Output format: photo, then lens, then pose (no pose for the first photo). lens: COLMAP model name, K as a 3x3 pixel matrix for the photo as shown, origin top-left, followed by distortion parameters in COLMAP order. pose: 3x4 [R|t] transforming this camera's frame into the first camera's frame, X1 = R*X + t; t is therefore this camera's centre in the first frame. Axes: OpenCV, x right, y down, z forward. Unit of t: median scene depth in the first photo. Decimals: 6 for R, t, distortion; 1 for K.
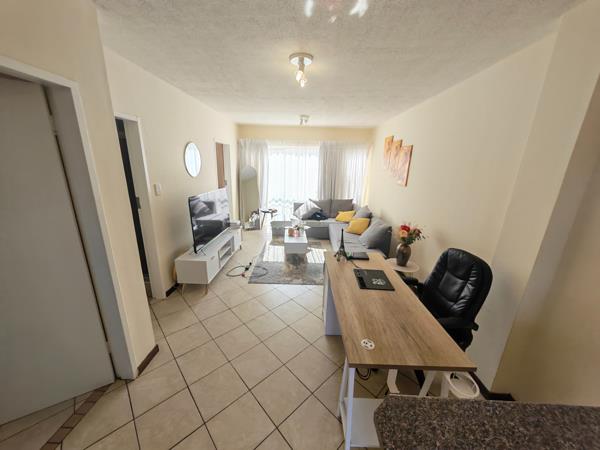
lens RADIAL K [[223.7, 0, 299.6], [0, 223.7, 225.9], [0, 0, 1]] dist [-0.001352, -0.000019]
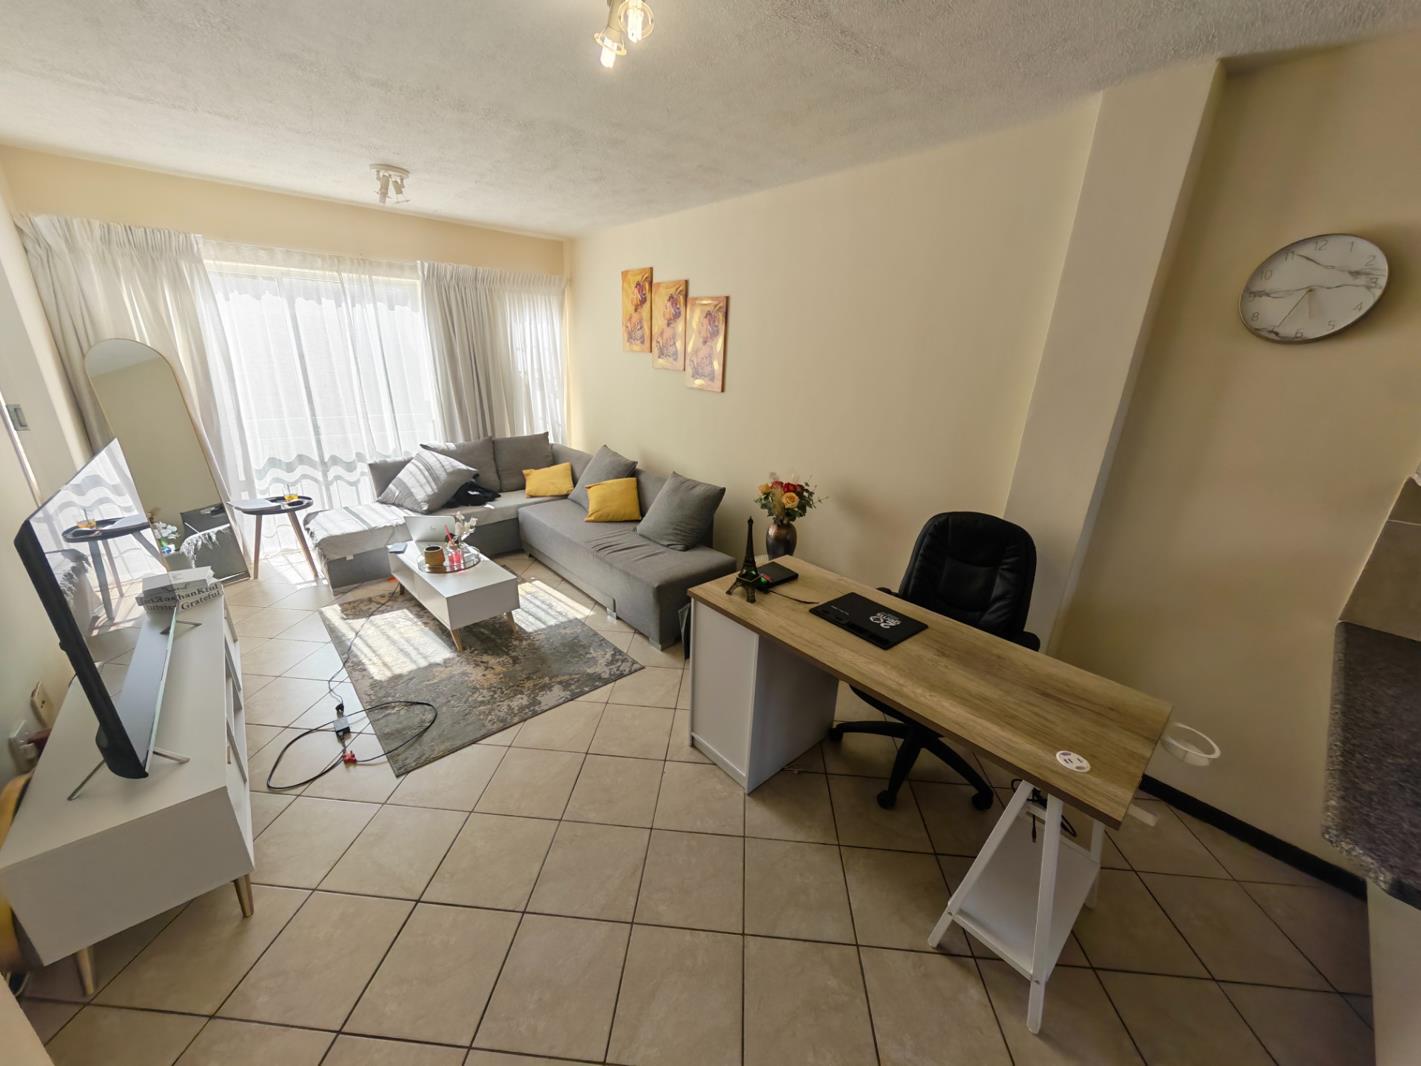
lens RADIAL K [[529.8, 0, 709.6], [0, 529.8, 535.1], [0, 0, 1]] dist [-0.001352, -0.000019]
pose [[0.732533, -0.225642, 0.642247, -0.189918], [0.164902, 0.974185, 0.154178, -0.047036], [-0.660456, -0.007033, 0.750832, 0.159213]]
